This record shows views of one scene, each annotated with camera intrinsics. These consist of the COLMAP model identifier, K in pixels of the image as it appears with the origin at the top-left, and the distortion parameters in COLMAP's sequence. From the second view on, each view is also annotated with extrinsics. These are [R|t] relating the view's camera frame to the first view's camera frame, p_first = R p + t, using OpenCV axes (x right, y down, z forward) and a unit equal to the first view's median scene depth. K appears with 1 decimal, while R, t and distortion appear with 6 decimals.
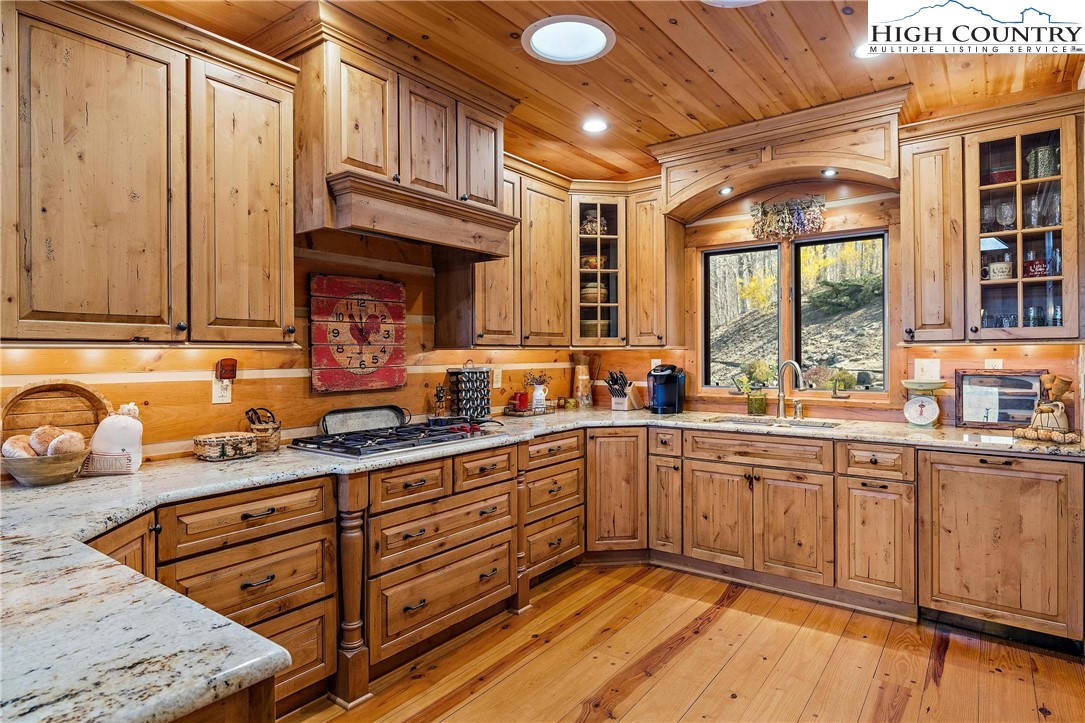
lens RADIAL K [[606.5, 0, 541.3], [0, 606.5, 353.6], [0, 0, 1]] dist [-0.002505, 0.001041]
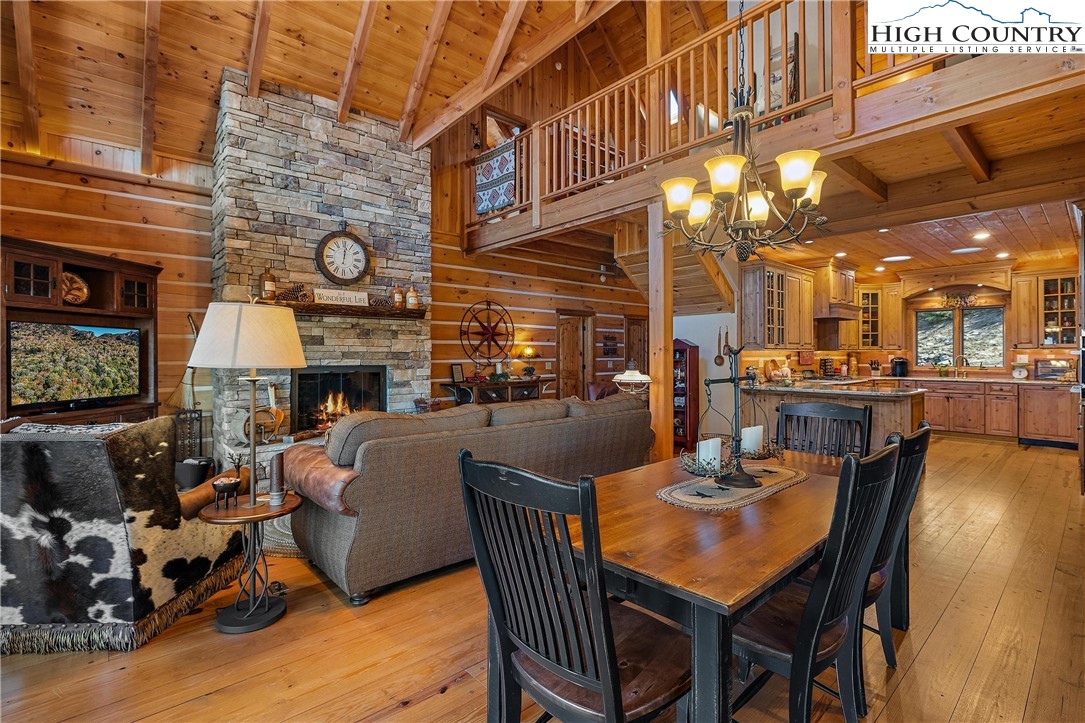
lens RADIAL K [[497.7, 0, 541.9], [0, 497.7, 353.8], [0, 0, 1]] dist [-0.002955, 0.000308]
pose [[0.979653, 0.003071, -0.200677, -1.079030], [-0.002865, 0.999995, 0.001318, 0.007781], [0.200680, -0.000716, 0.979657, -1.693251]]
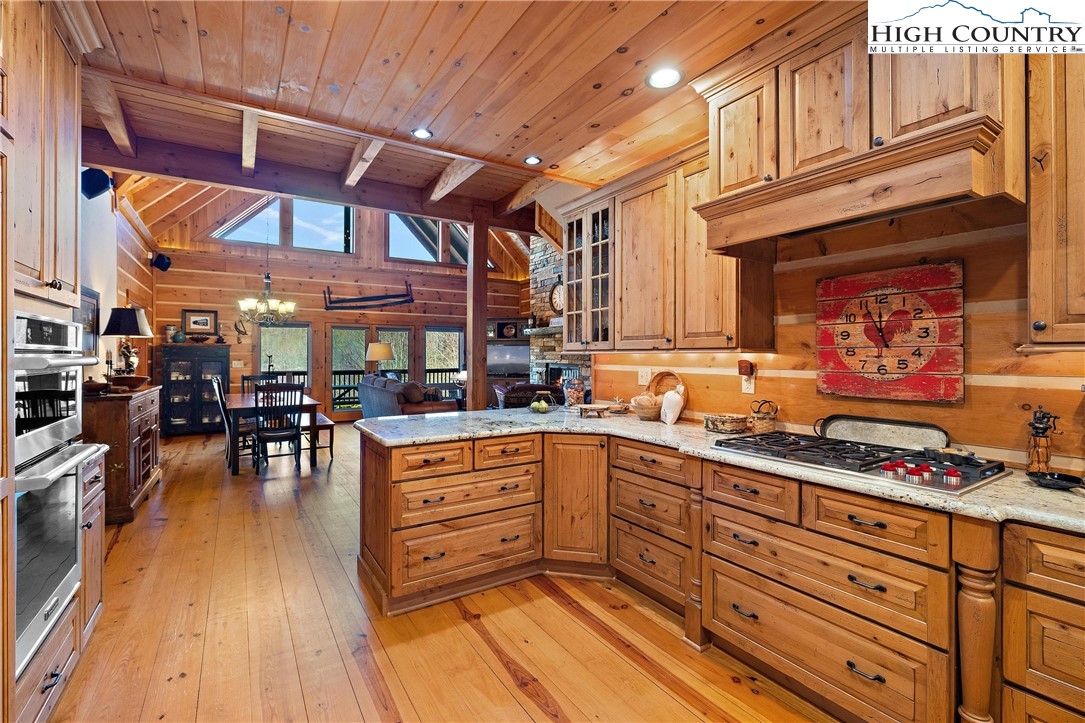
lens RADIAL K [[497.7, 0, 546.5], [0, 497.7, 353.6], [0, 0, 1]] dist [-0.002955, 0.000308]
pose [[-0.362920, 0.002268, -0.931817, 0.538621], [0.002910, 0.999995, 0.001301, -0.007104], [0.931816, -0.002239, -0.362925, 0.804378]]
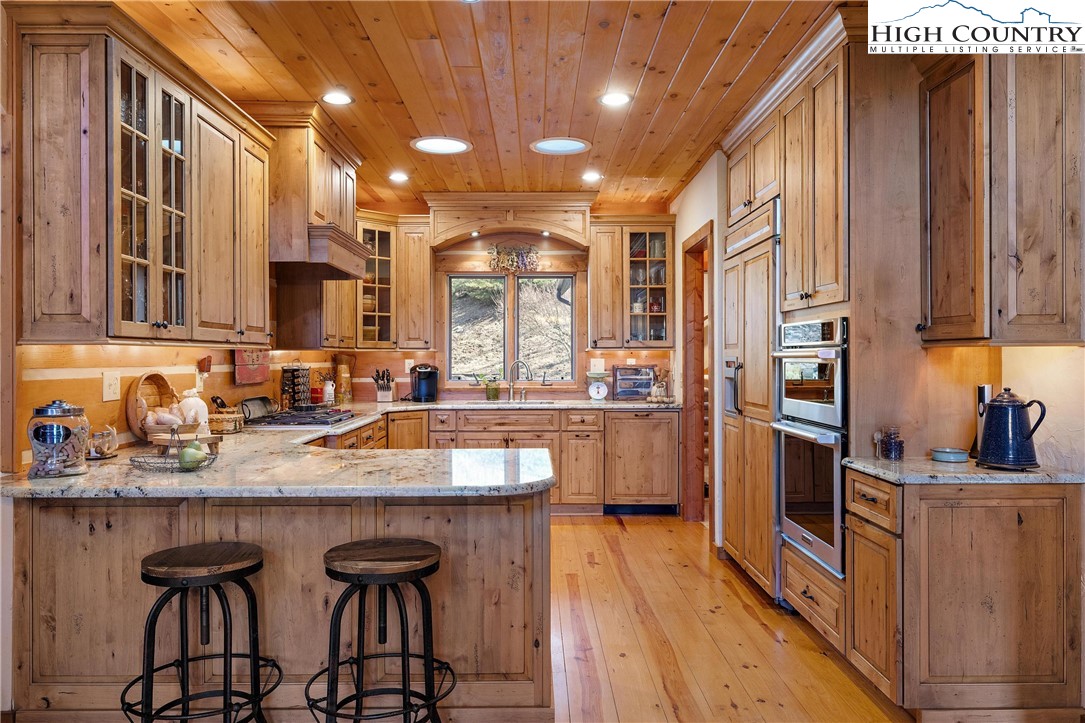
lens RADIAL K [[765.0, 0, 542.9], [0, 765.0, 356.4], [0, 0, 1]] dist [0.008855, 0.001803]
pose [[0.793580, 0.003989, 0.608452, -0.744344], [-0.003152, 0.999992, -0.002445, 0.008777], [-0.608457, 0.000023, 0.793587, -0.538522]]
